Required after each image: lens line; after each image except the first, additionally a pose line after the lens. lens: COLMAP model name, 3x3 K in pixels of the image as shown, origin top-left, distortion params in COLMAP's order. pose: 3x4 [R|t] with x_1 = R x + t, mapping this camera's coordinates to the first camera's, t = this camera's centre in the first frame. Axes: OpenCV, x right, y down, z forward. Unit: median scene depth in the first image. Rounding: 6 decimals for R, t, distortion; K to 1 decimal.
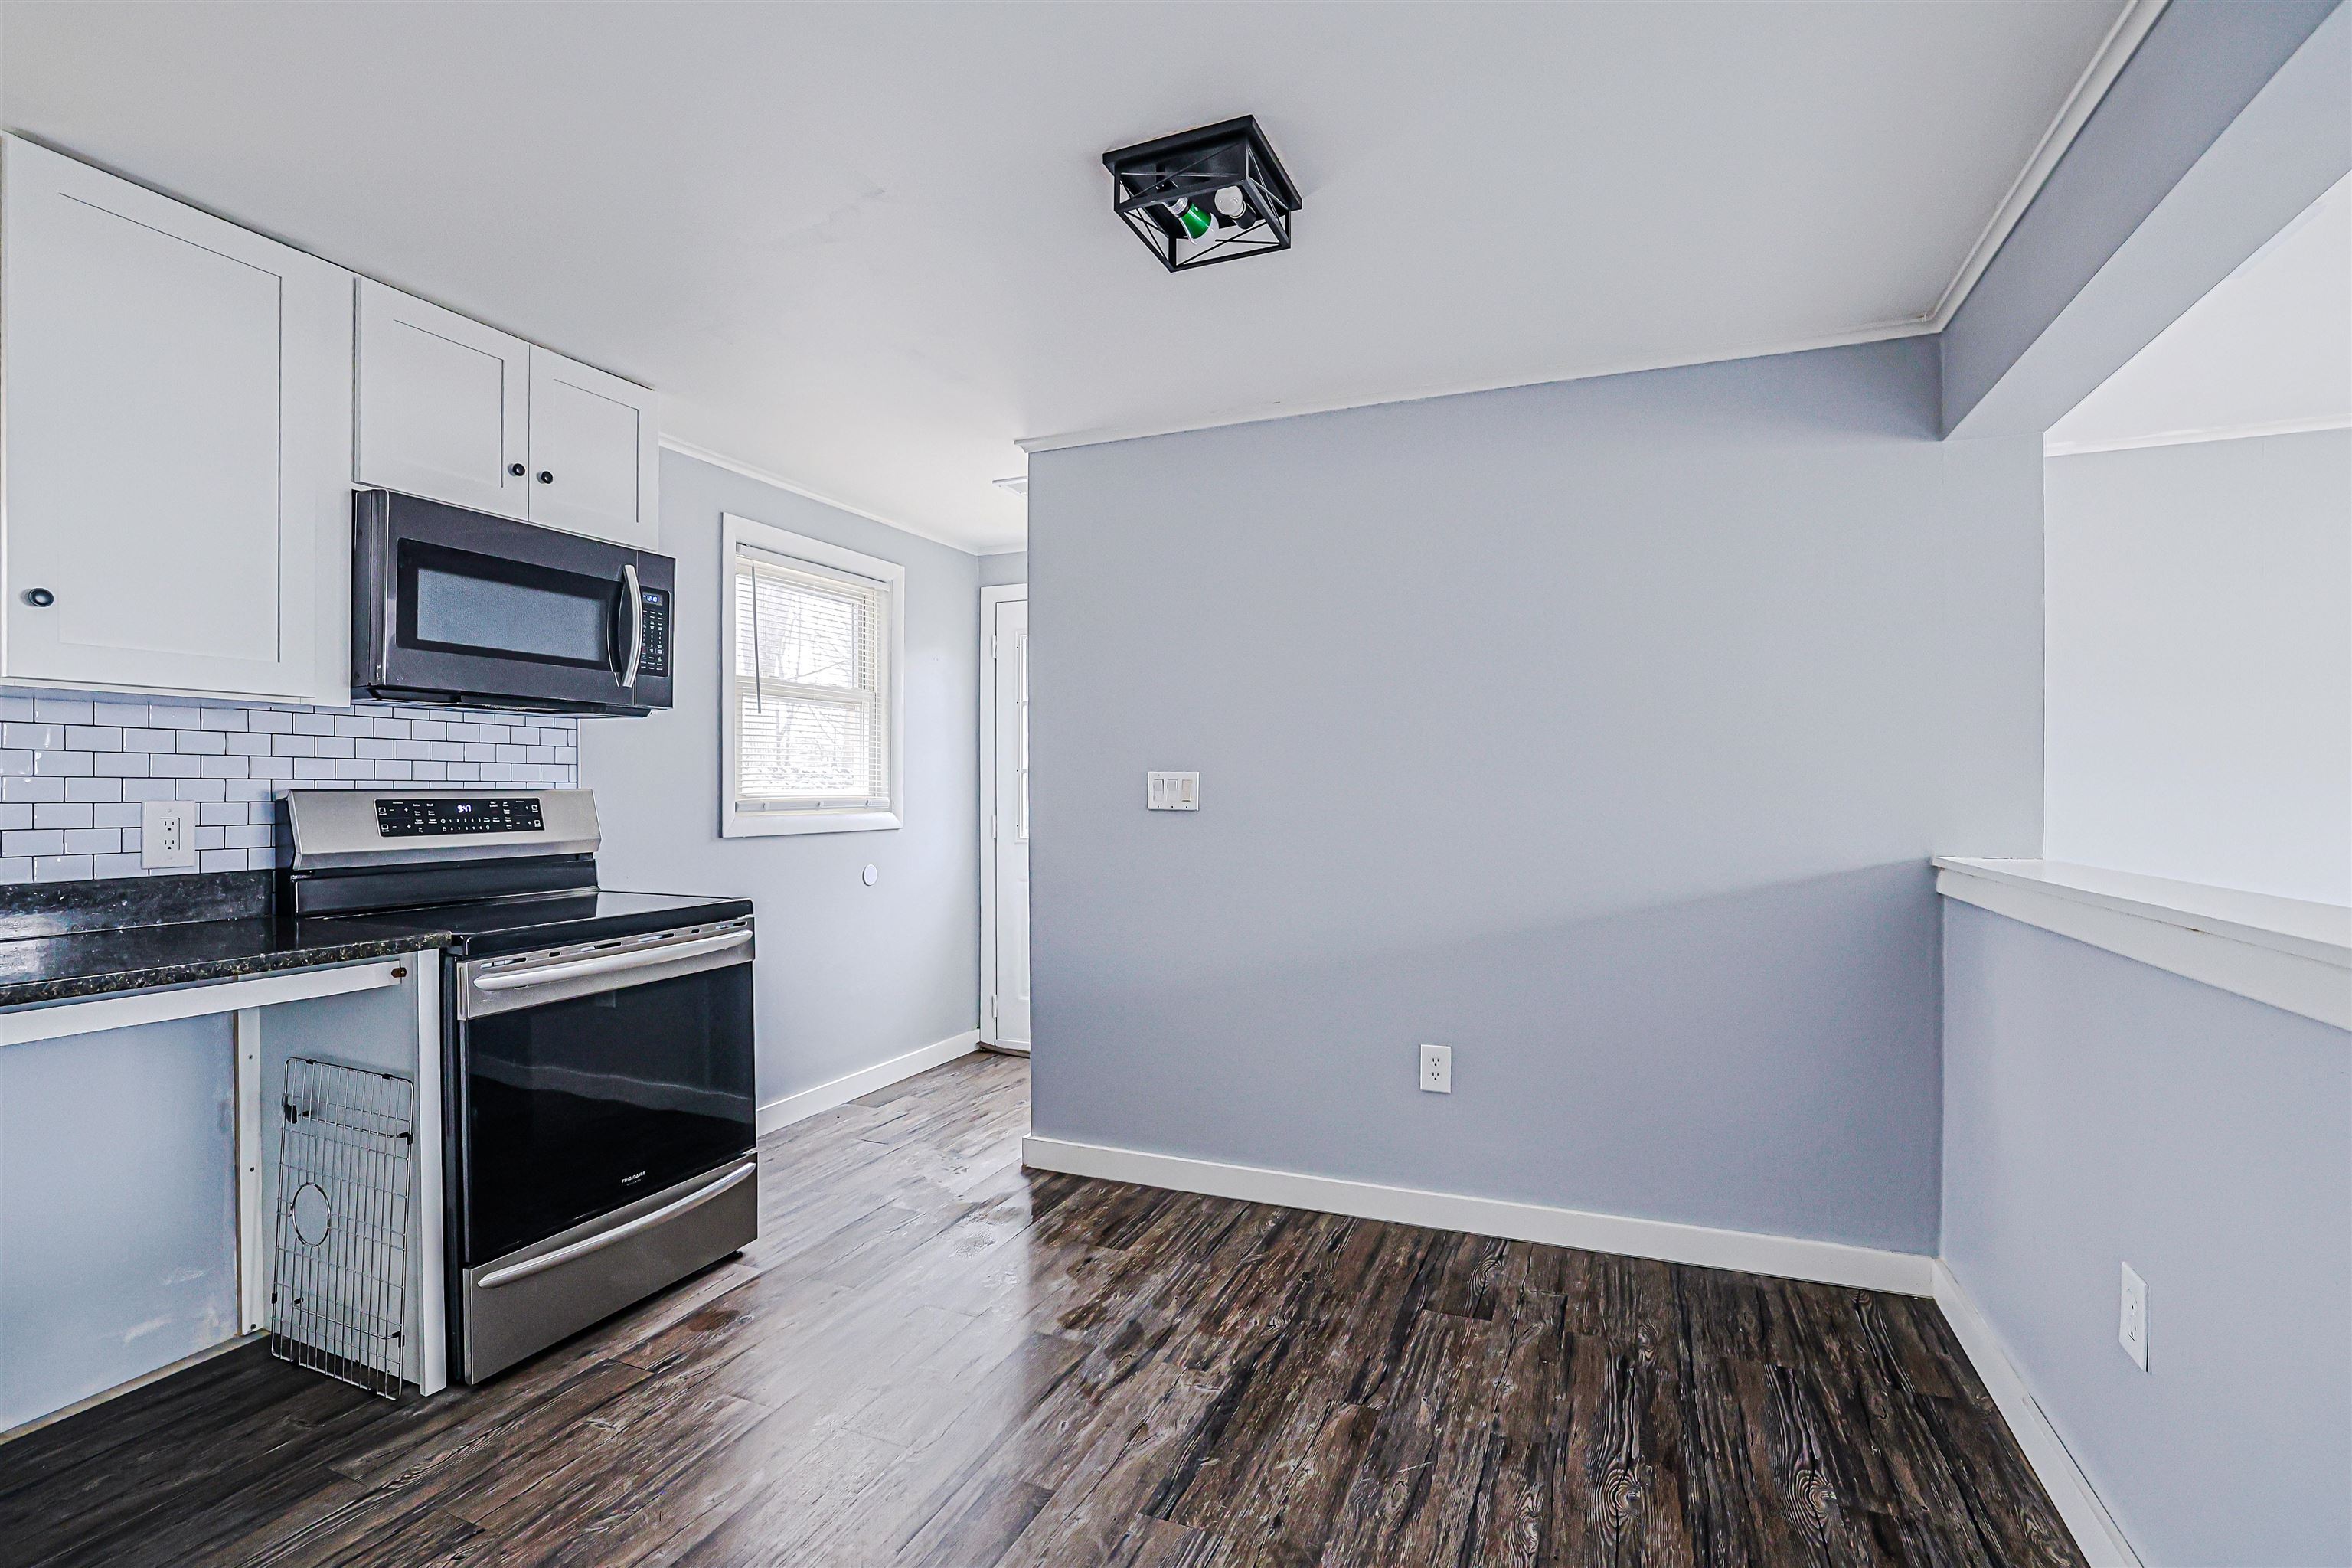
lens RADIAL K [[1075.3, 0, 1216.6], [0, 1075.3, 780.1], [0, 0, 1]] dist [-0.029244, 0.001401]
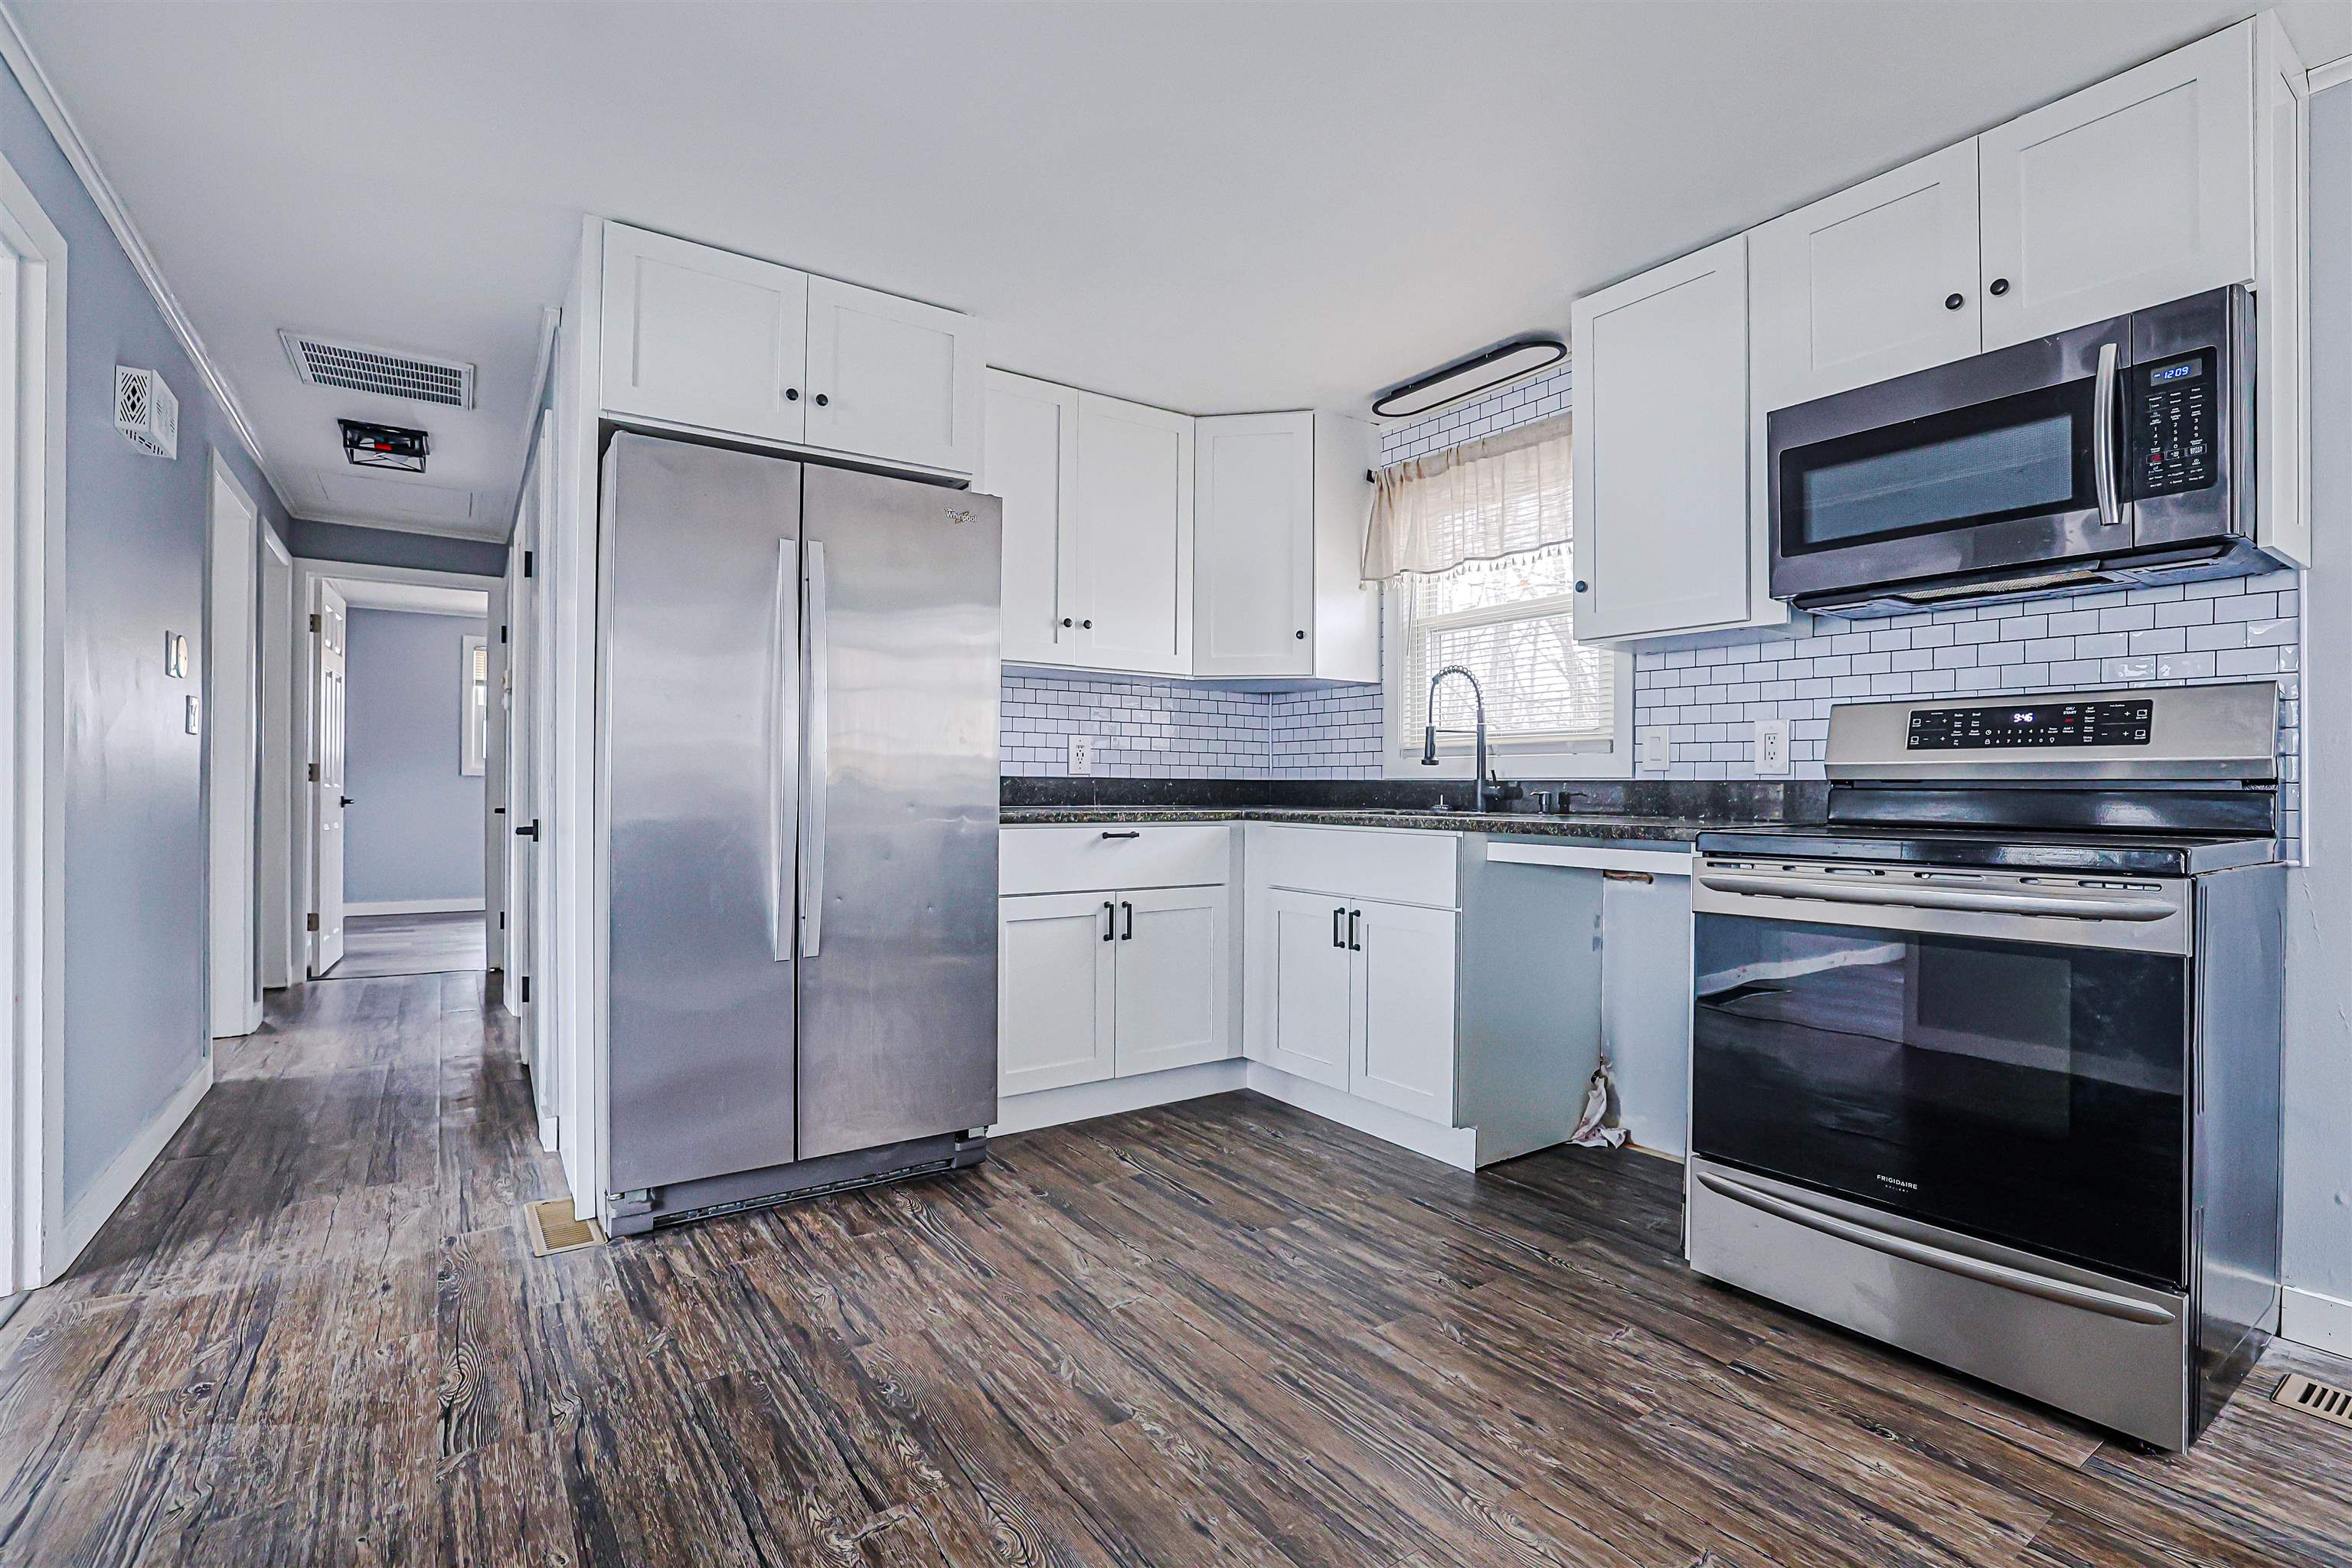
lens RADIAL K [[1095.6, 0, 1161.8], [0, 1095.6, 794.6], [0, 0, 1]] dist [-0.053074, 0.021518]
pose [[-0.576459, 0.001222, -0.817125, 0.361084], [-0.000015, 0.999999, 0.001506, 0.086906], [0.817126, 0.000880, -0.576458, 0.942568]]
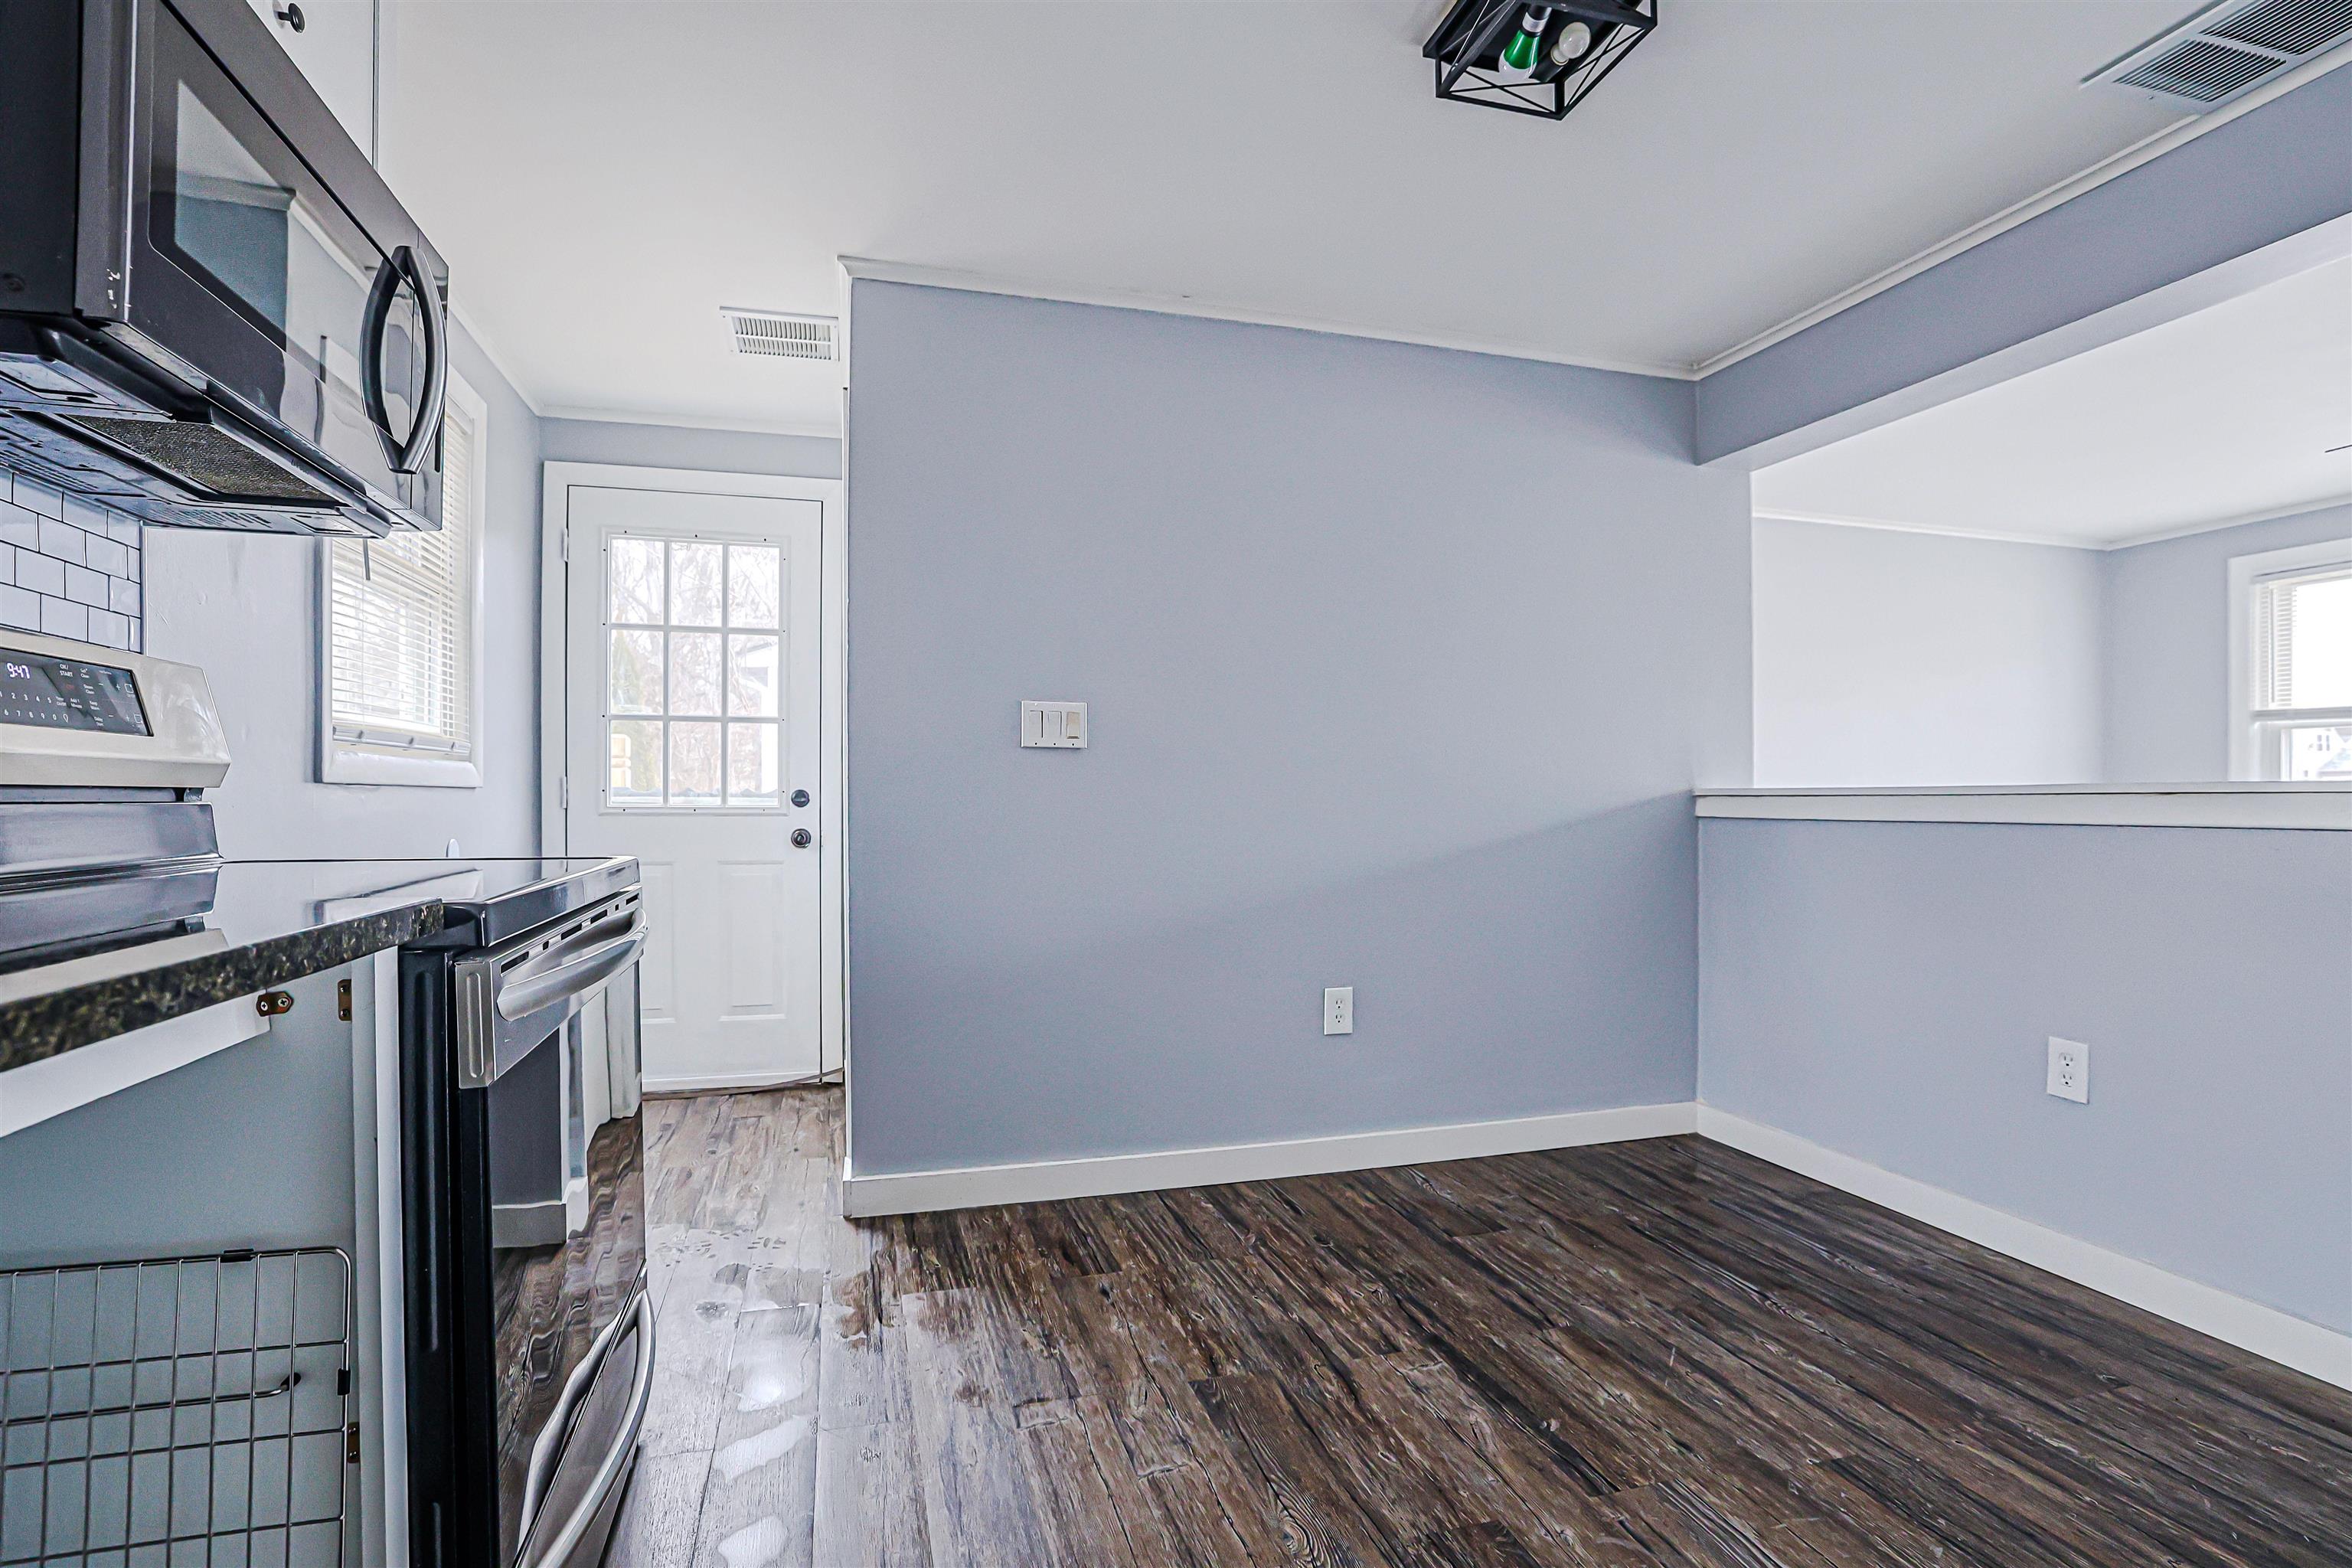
lens RADIAL K [[1061.8, 0, 1177.5], [0, 1061.8, 791.8], [0, 0, 1]] dist [-0.050036, 0.019058]
pose [[0.799515, 0.001899, 0.600643, -0.585275], [-0.004081, 0.999989, 0.002271, 0.076281], [-0.600632, -0.004267, 0.799514, 0.359699]]
